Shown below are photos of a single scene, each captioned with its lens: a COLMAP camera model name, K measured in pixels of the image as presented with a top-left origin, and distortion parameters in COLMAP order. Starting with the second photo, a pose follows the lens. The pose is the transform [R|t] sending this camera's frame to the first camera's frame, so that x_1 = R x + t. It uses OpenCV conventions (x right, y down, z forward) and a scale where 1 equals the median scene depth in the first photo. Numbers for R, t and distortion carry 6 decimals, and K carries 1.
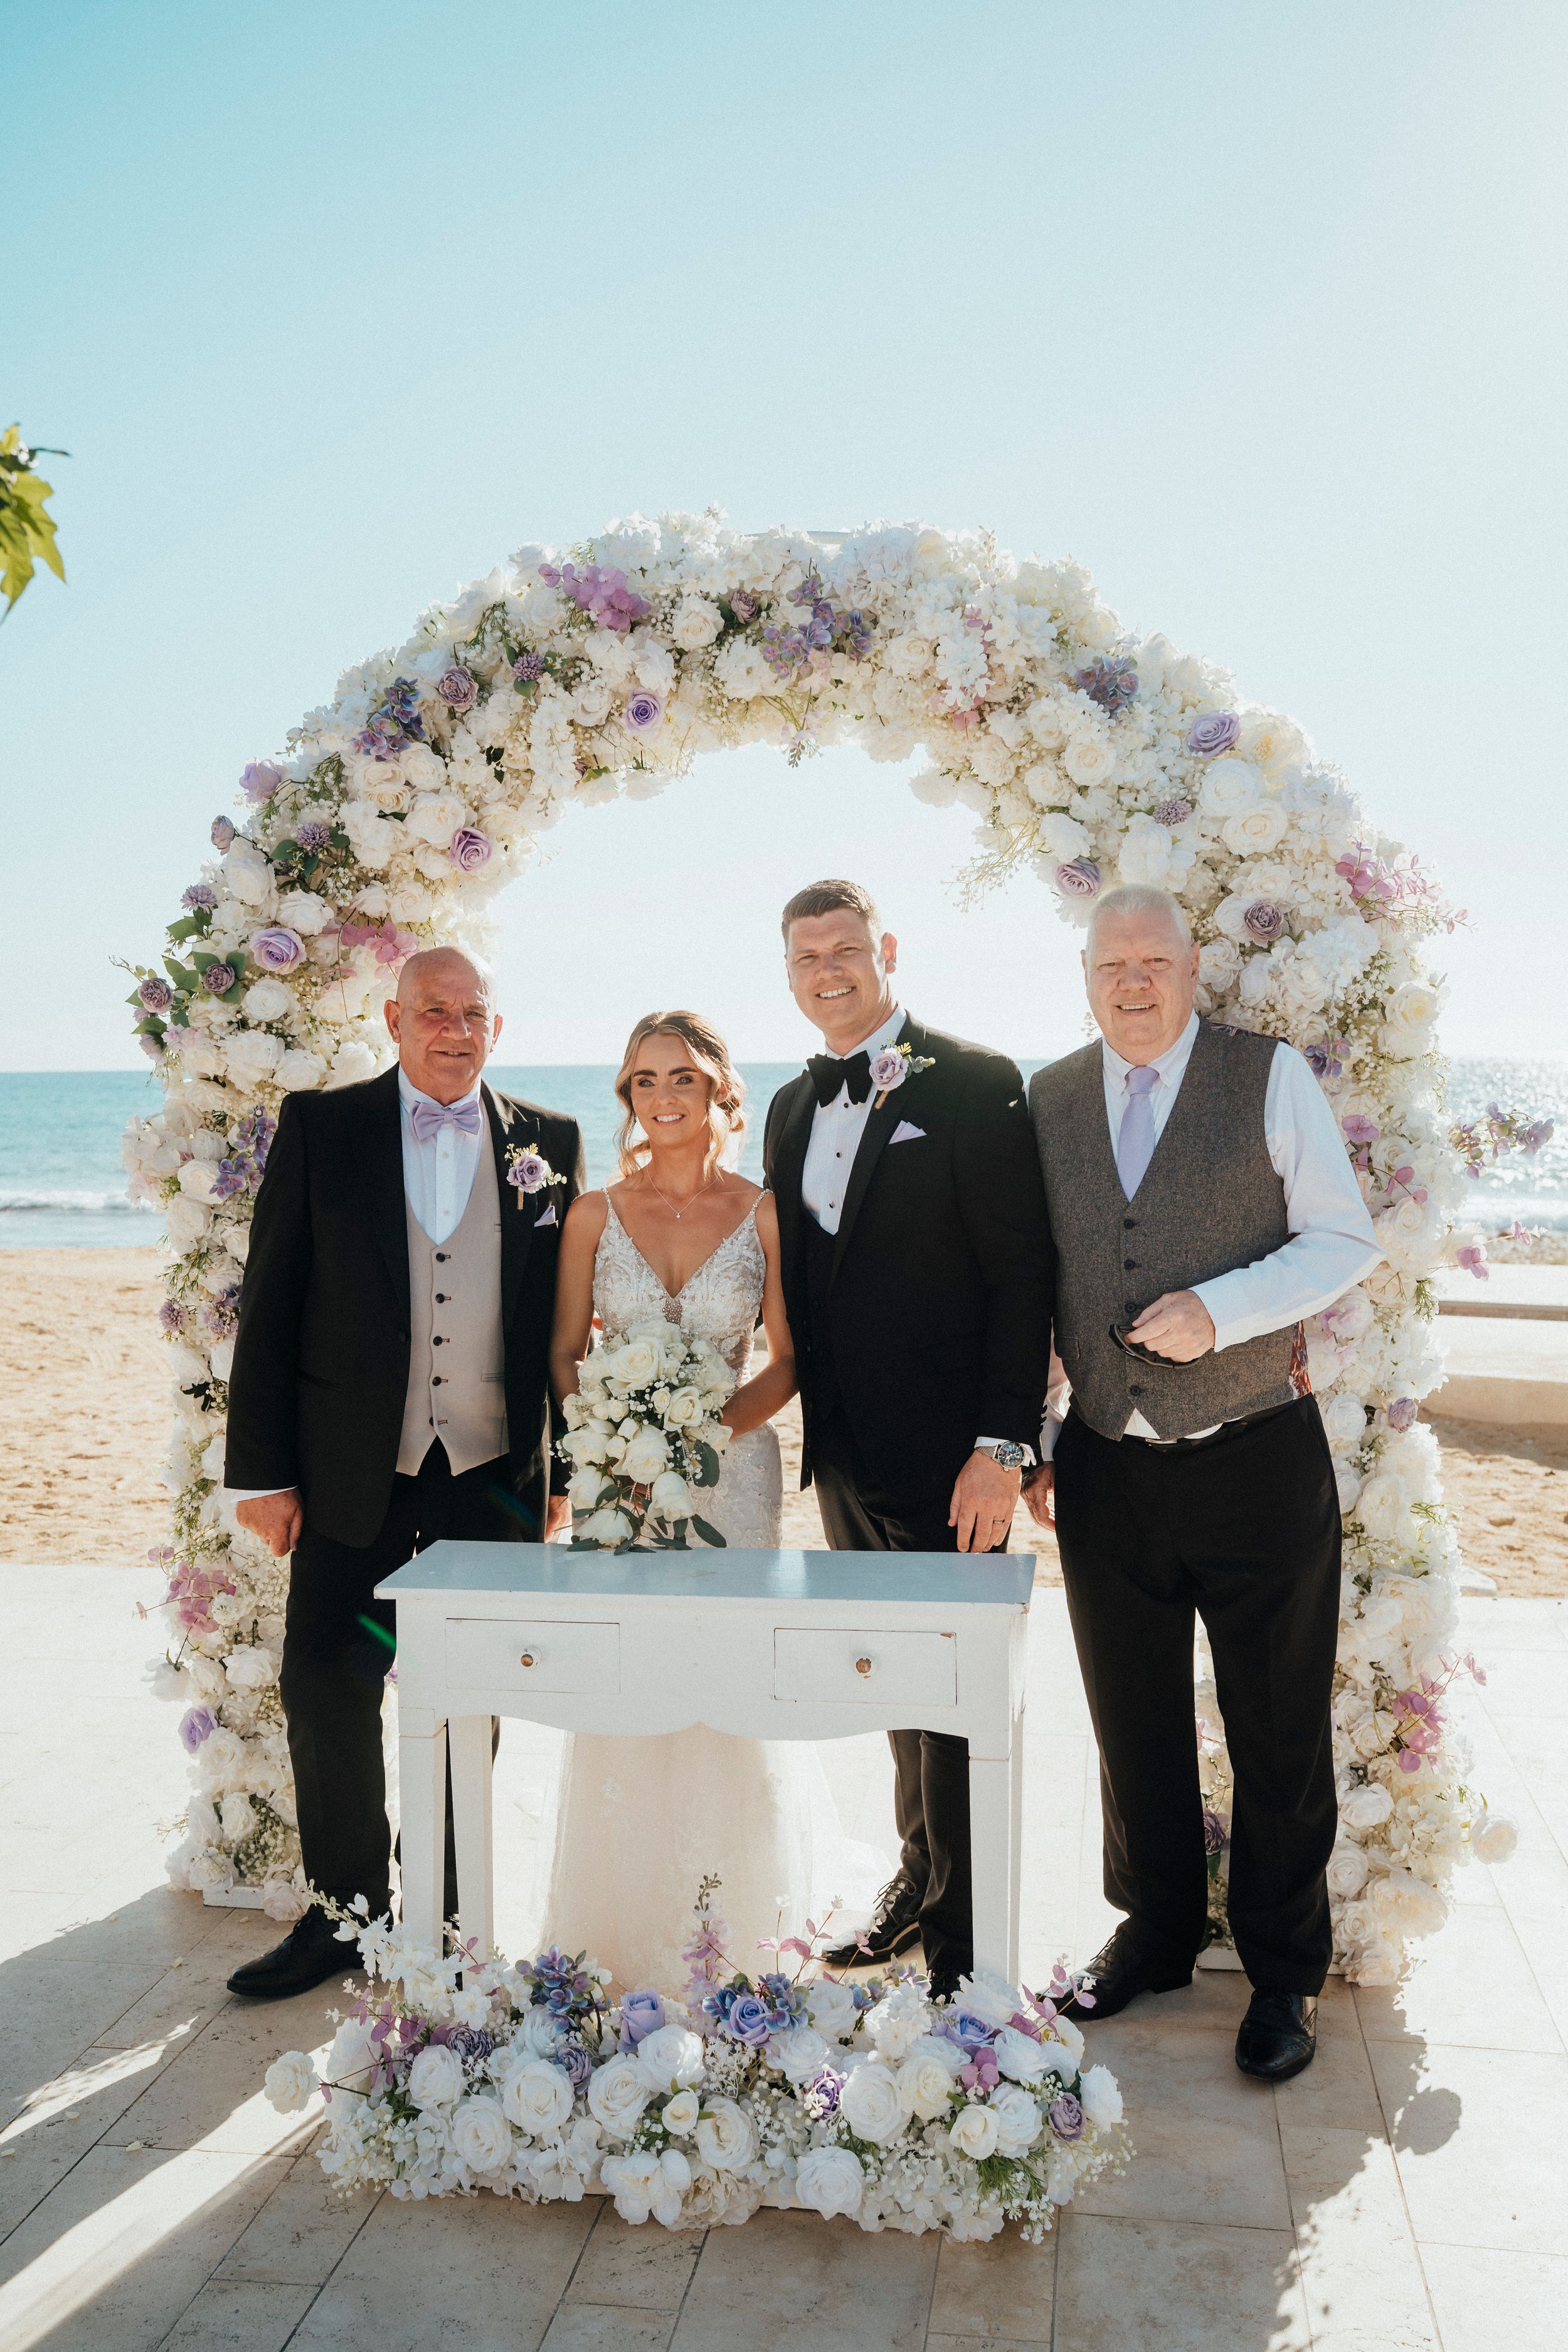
lens RADIAL K [[2281.6, 0, 784.0], [0, 2281.6, 1176.0], [0, 0, 1]] dist [0.012870, -0.001894]
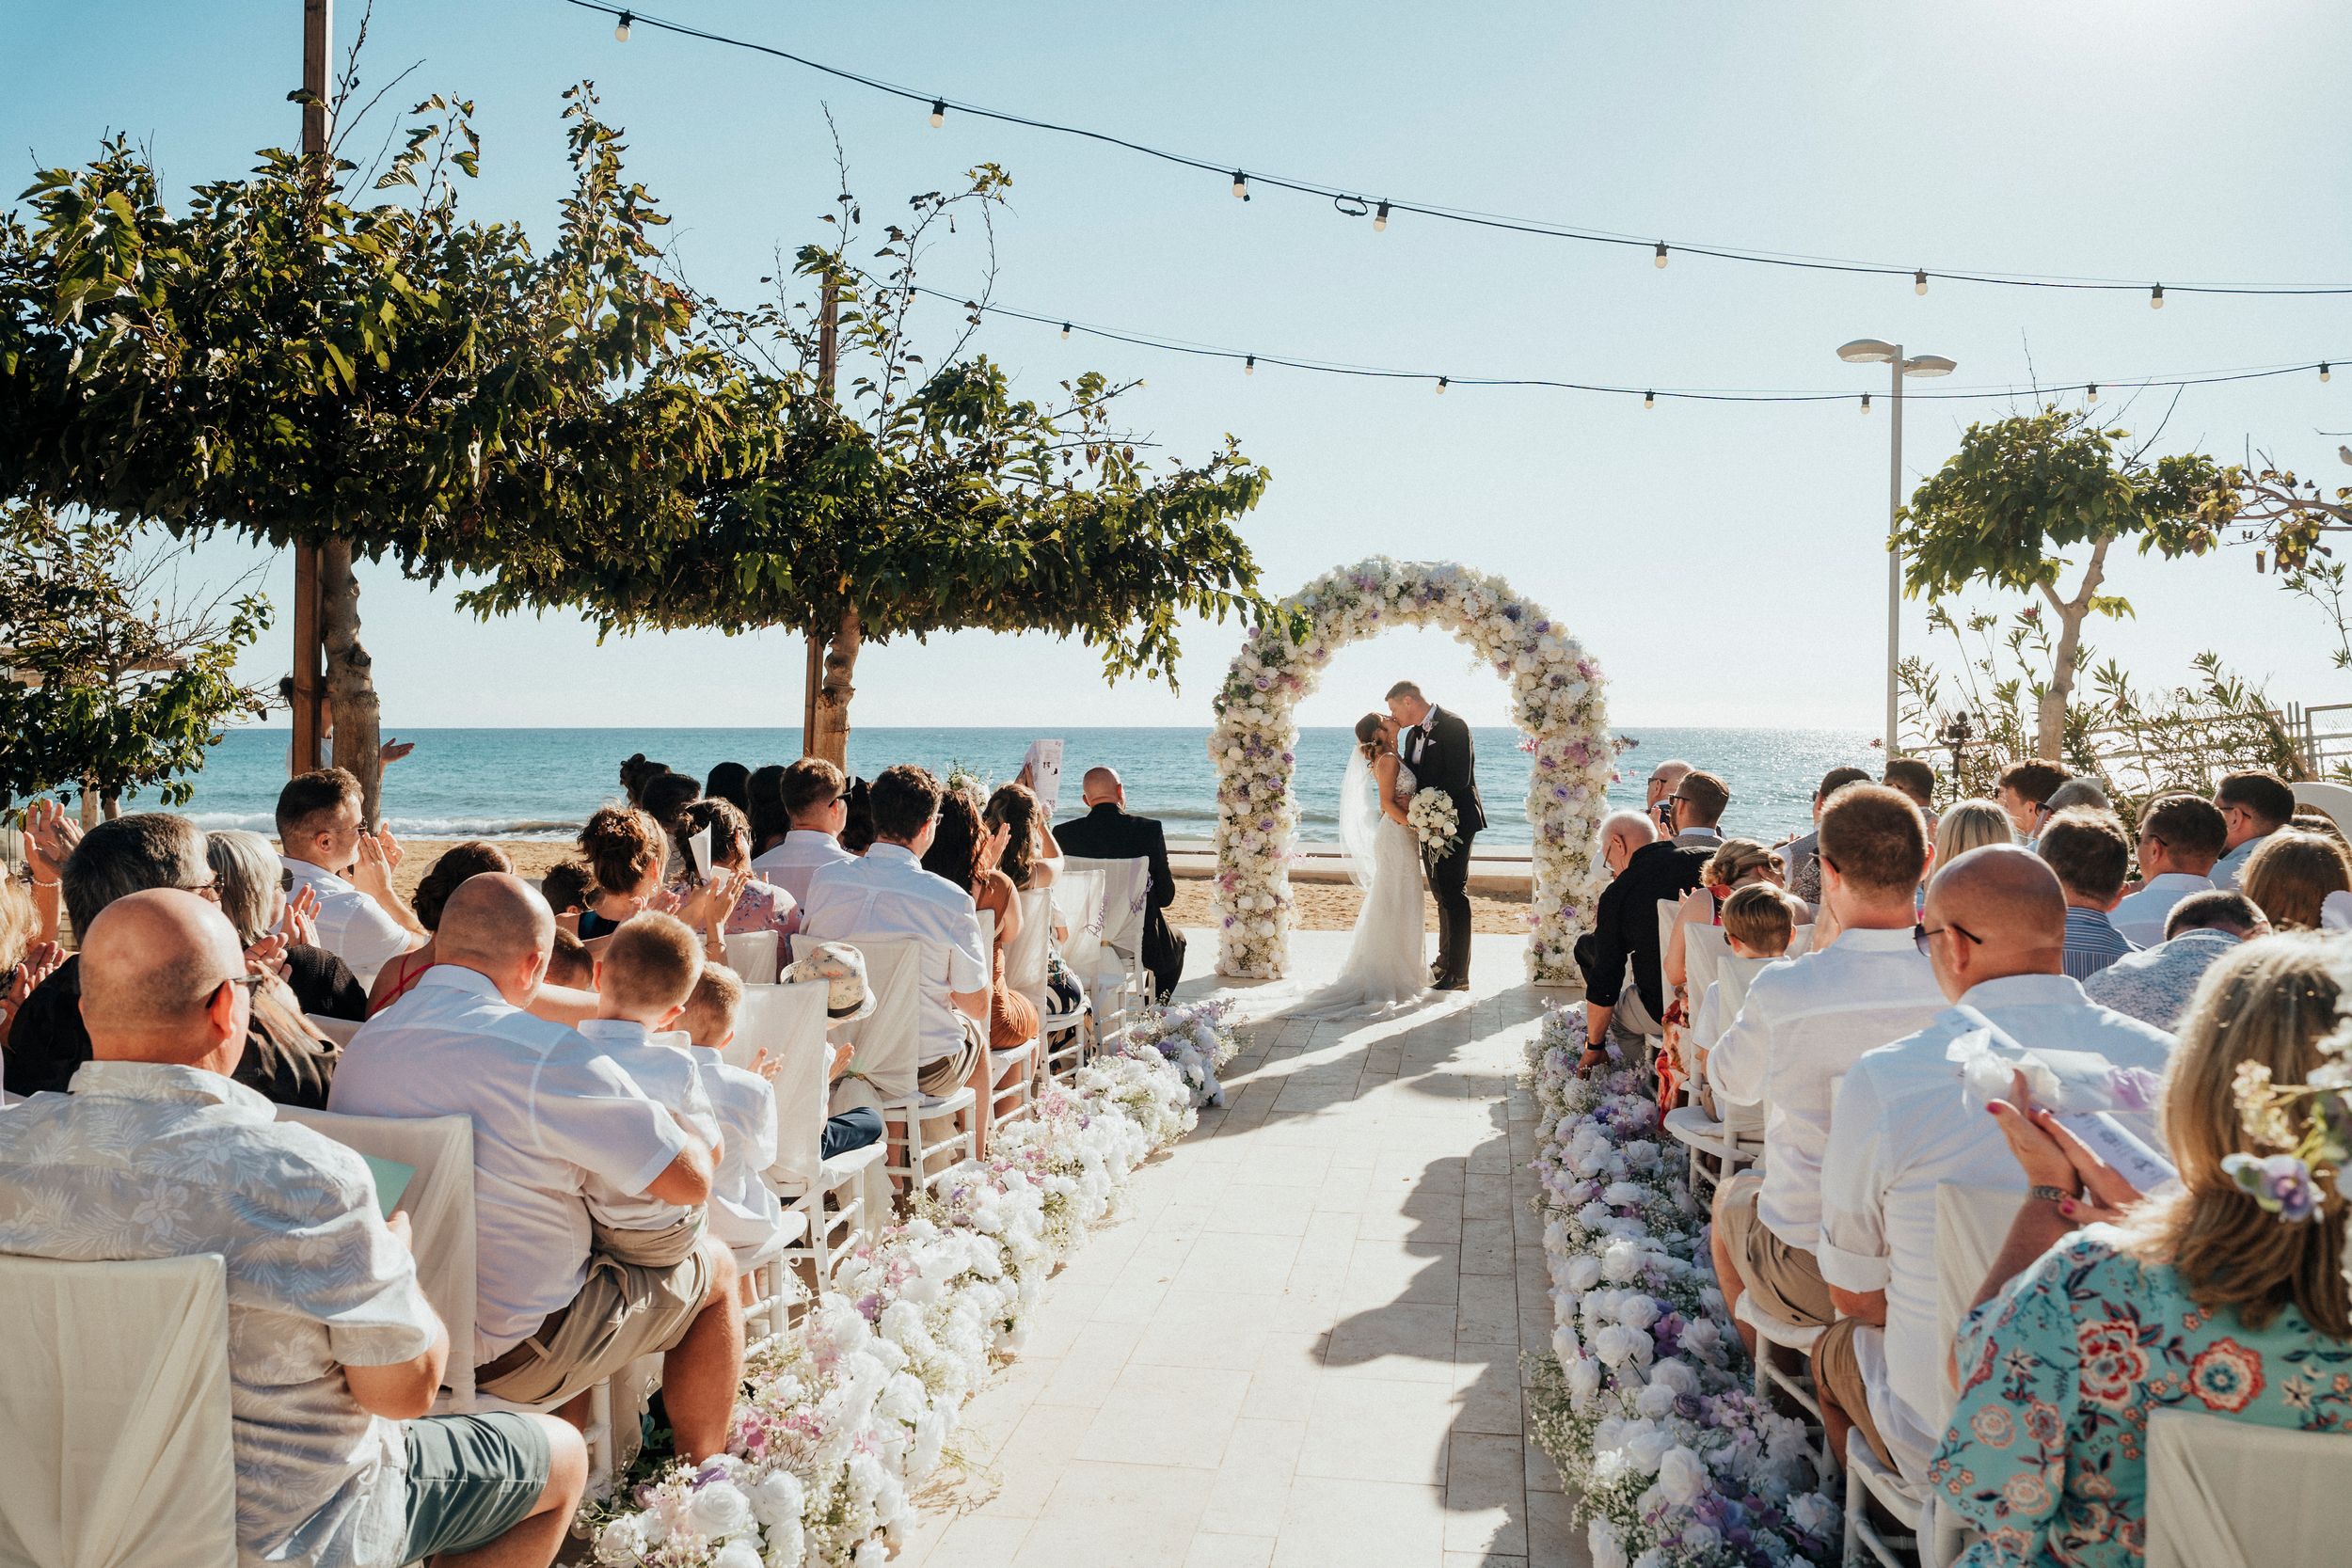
lens RADIAL K [[1900.8, 0, 1208.4], [0, 1900.8, 773.8], [0, 0, 1]] dist [0.000443, 0.000697]
pose [[0.999869, 0.013773, -0.008465, -0.284005], [-0.014026, 0.999435, -0.030555, 0.121976], [0.008039, 0.030670, 0.999497, -1.828411]]
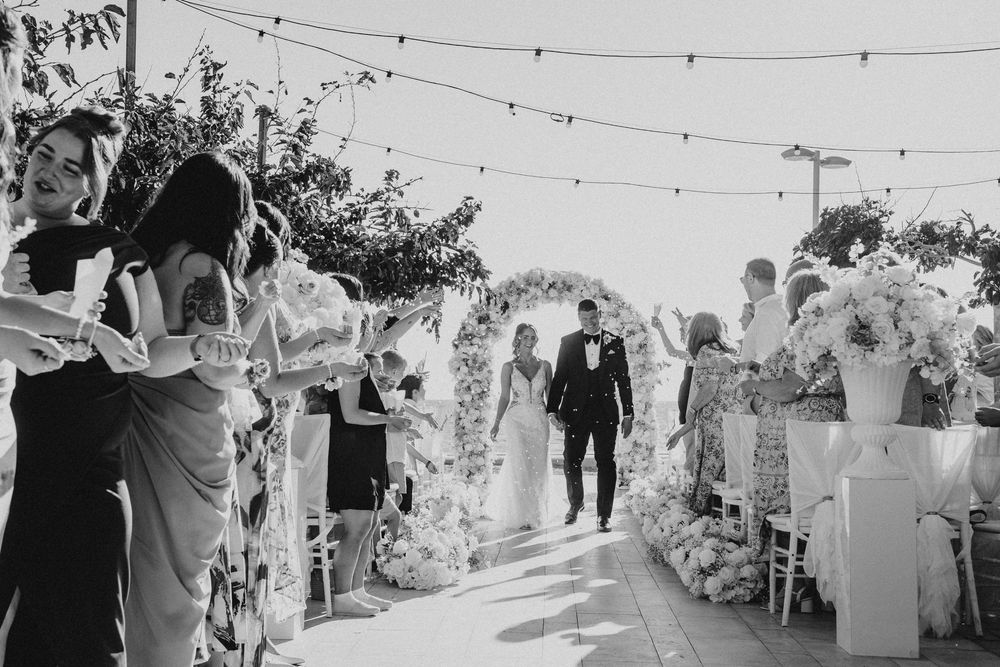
lens RADIAL K [[1281.6, 0, 500.0], [0, 1281.6, 333.5], [0, 0, 1]] dist [0.297429, 0.008364]
pose [[0.995906, 0.021749, 0.087740, -0.493024], [-0.013023, 0.995020, -0.098825, 0.267113], [-0.089452, 0.097278, 0.991229, -2.671123]]
